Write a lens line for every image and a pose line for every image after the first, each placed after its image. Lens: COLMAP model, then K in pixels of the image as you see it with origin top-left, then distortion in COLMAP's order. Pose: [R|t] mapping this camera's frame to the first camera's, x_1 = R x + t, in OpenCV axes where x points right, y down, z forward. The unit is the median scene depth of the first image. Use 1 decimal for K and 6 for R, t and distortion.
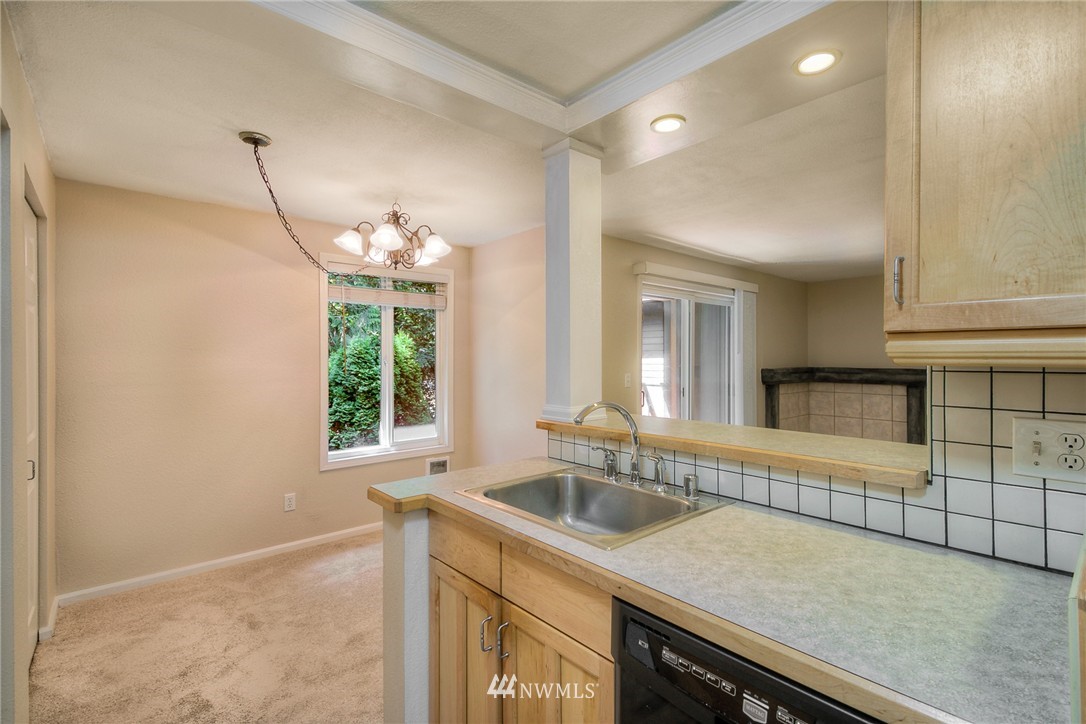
lens RADIAL K [[507.7, 0, 543.0], [0, 507.7, 362.0], [0, 0, 1]] dist [0.002510, -0.000204]
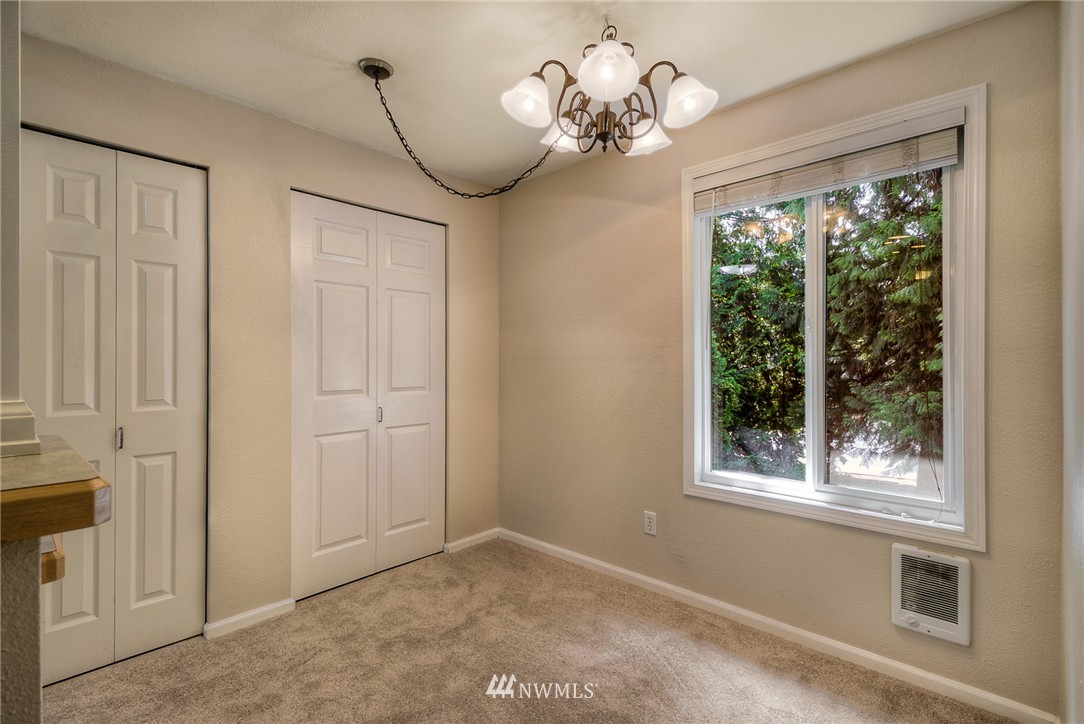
lens RADIAL K [[502.4, 0, 544.4], [0, 502.4, 357.9], [0, 0, 1]] dist [0.000814, 0.000115]
pose [[0.098253, -0.000790, -0.995161, 0.315038], [-0.005149, 0.999986, -0.001302, 0.054514], [0.995148, 0.005252, 0.098247, 1.146441]]
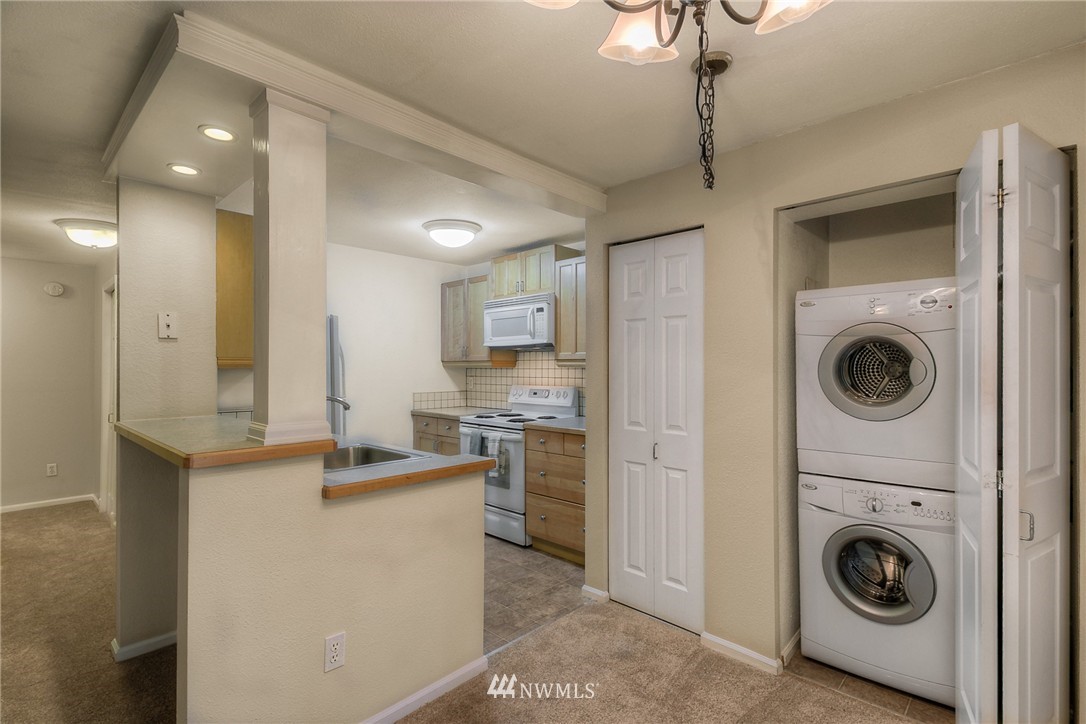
lens RADIAL K [[507.7, 0, 543.0], [0, 507.7, 362.0], [0, 0, 1]] dist [0.002510, -0.000204]
pose [[-0.994977, -0.005161, -0.099966, -0.244933], [-0.004305, 0.999952, -0.008773, -0.000027], [0.100006, -0.008298, -0.994952, 1.658245]]
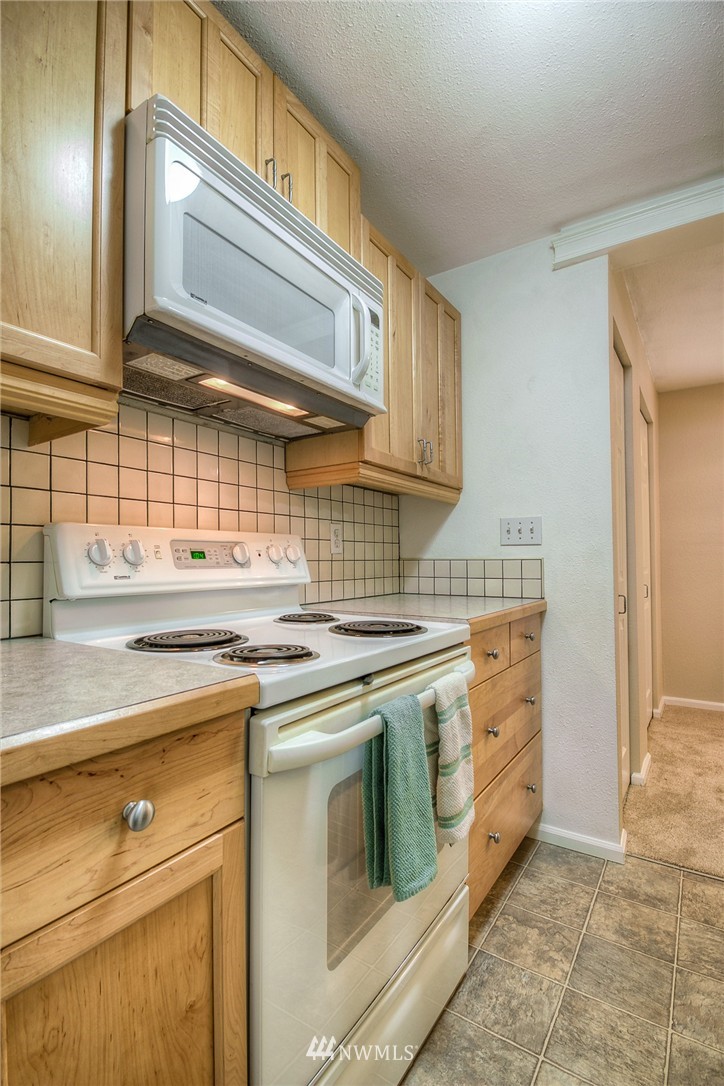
lens RADIAL K [[507.7, 0, 363.3], [0, 507.7, 547.1], [0, 0, 1]] dist [0.002510, -0.000204]
pose [[0.267821, -0.024543, -0.963156, 0.176376], [0.000230, 0.999677, -0.025409, 0.104284], [0.963469, 0.006583, 0.267740, -0.167325]]
